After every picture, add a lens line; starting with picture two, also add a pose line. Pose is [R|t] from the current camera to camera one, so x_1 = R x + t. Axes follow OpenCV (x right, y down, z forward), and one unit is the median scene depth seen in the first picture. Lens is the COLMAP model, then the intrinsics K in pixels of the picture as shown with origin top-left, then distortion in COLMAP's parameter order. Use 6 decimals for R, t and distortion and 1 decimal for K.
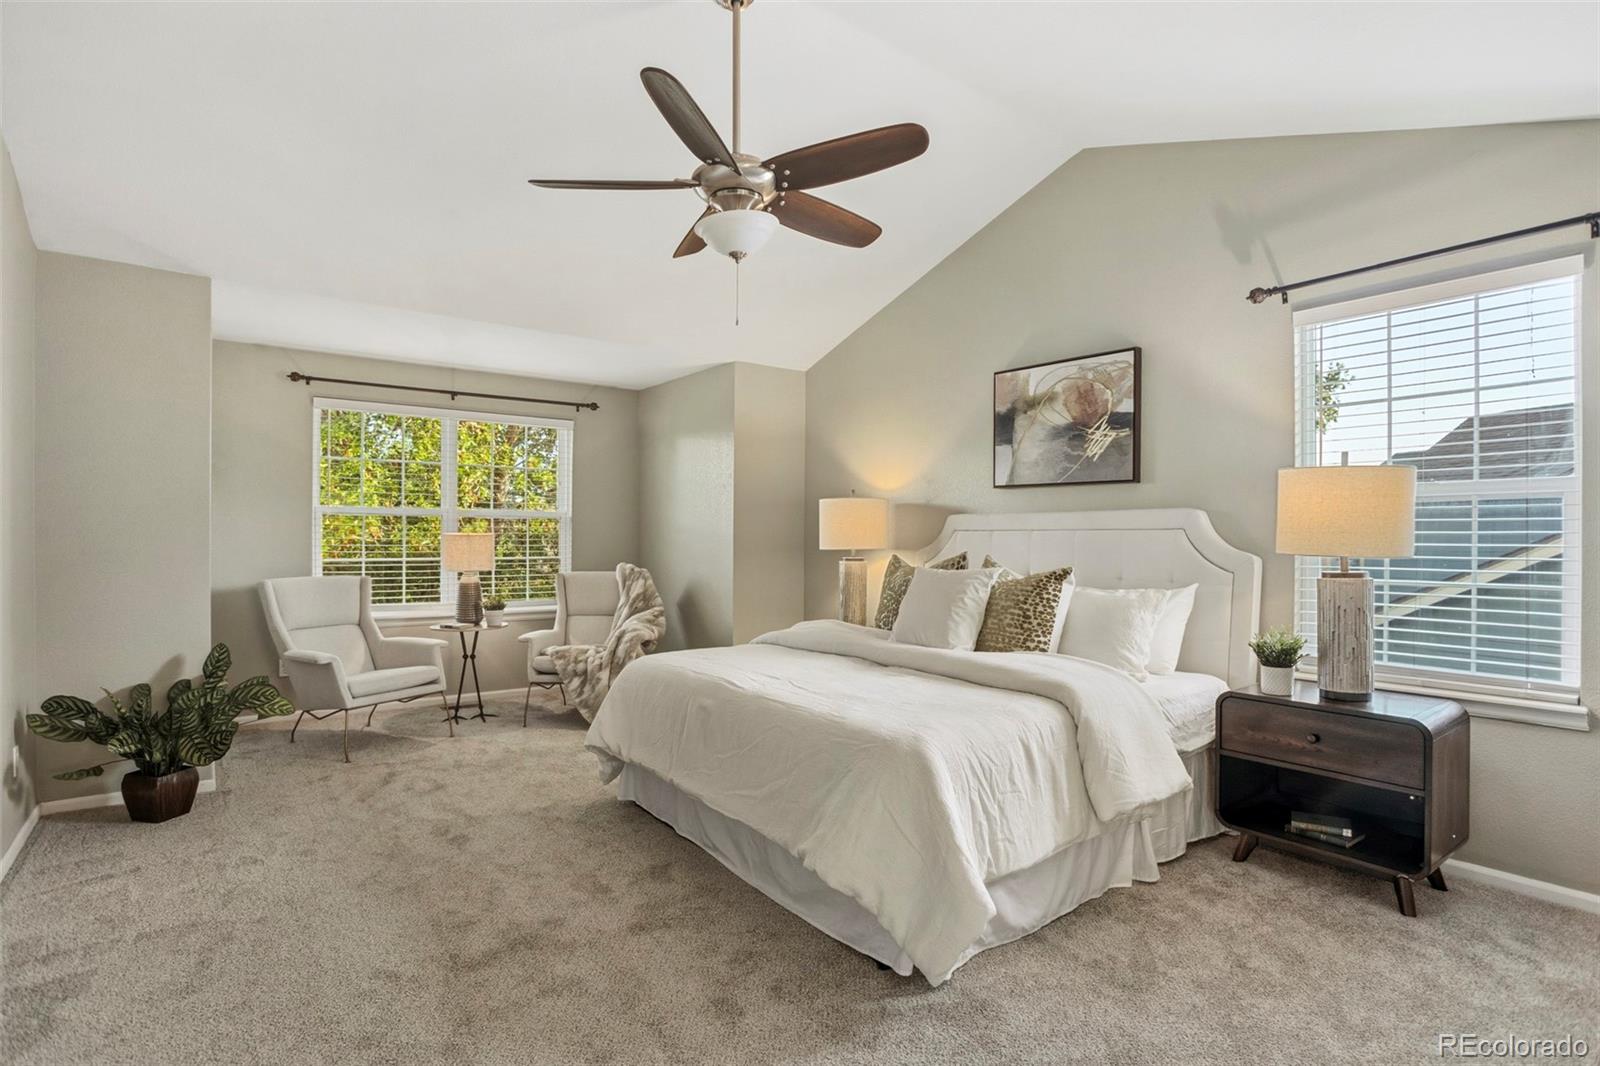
lens RADIAL K [[760.5, 0, 830.7], [0, 760.5, 543.8], [0, 0, 1]] dist [-0.068529, 0.025690]
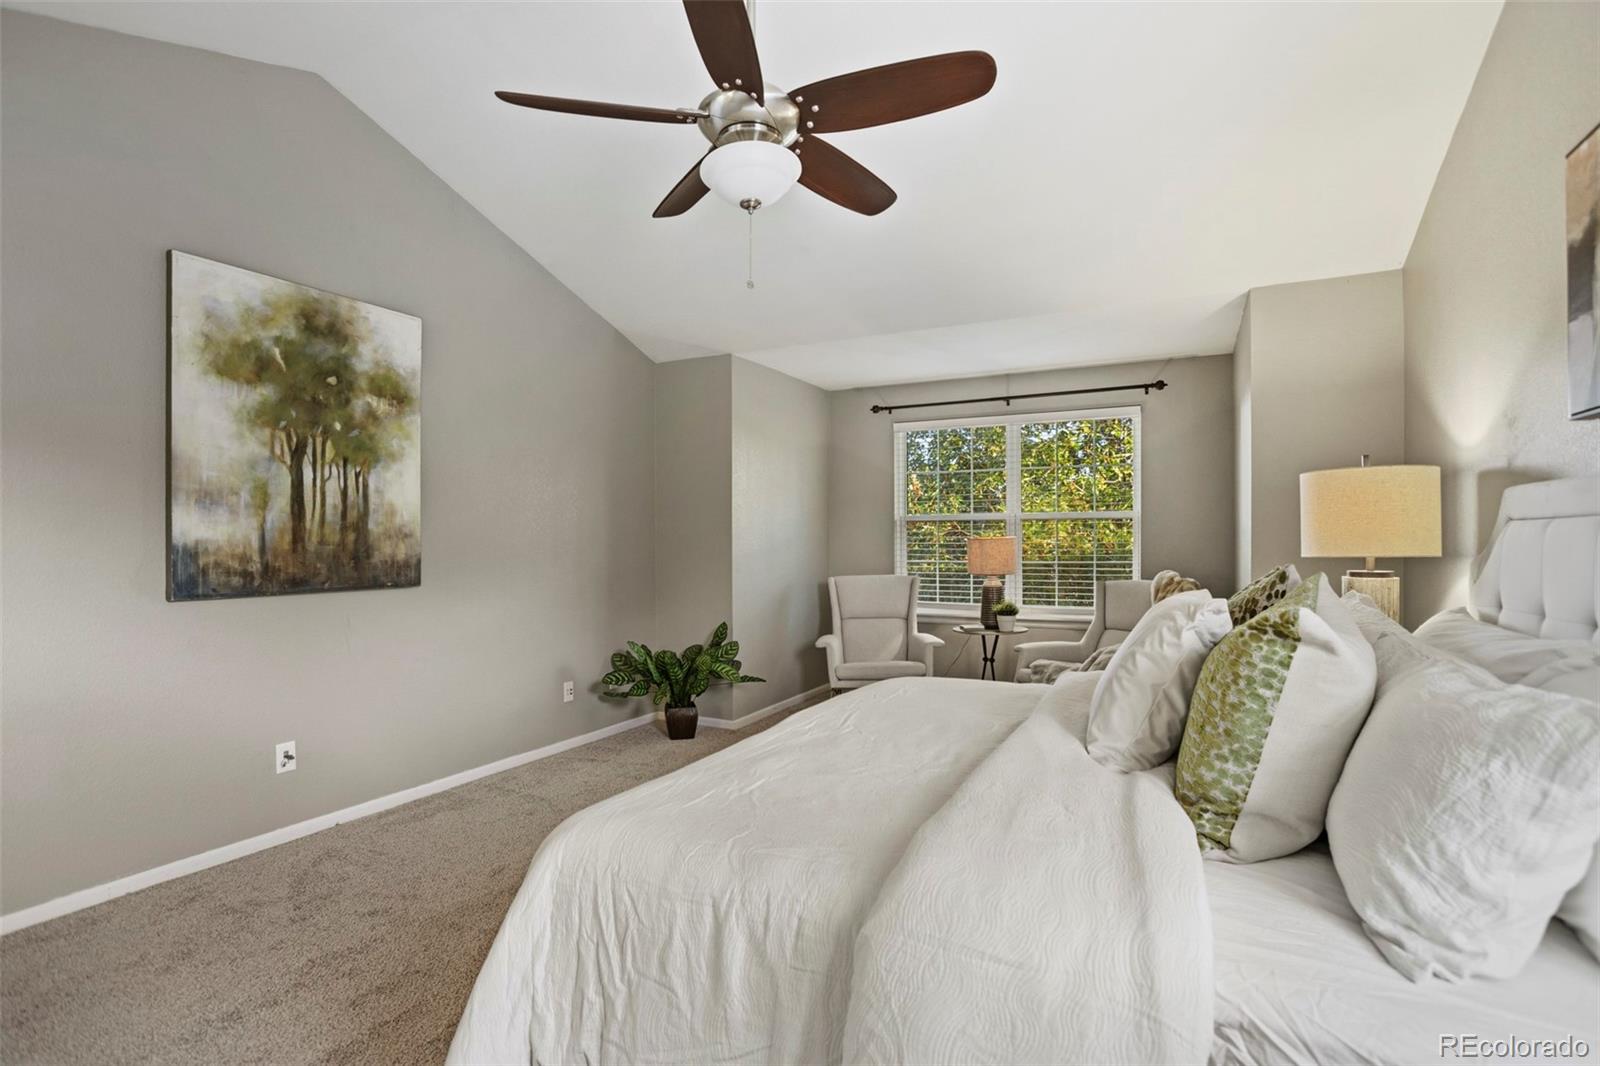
lens RADIAL K [[760.5, 0, 830.7], [0, 760.5, 543.8], [0, 0, 1]] dist [-0.068529, 0.025690]
pose [[0.444955, -0.003830, -0.895545, 0.366068], [0.001189, 0.999992, -0.003686, -0.001173], [0.895552, 0.000575, 0.444956, 0.393459]]
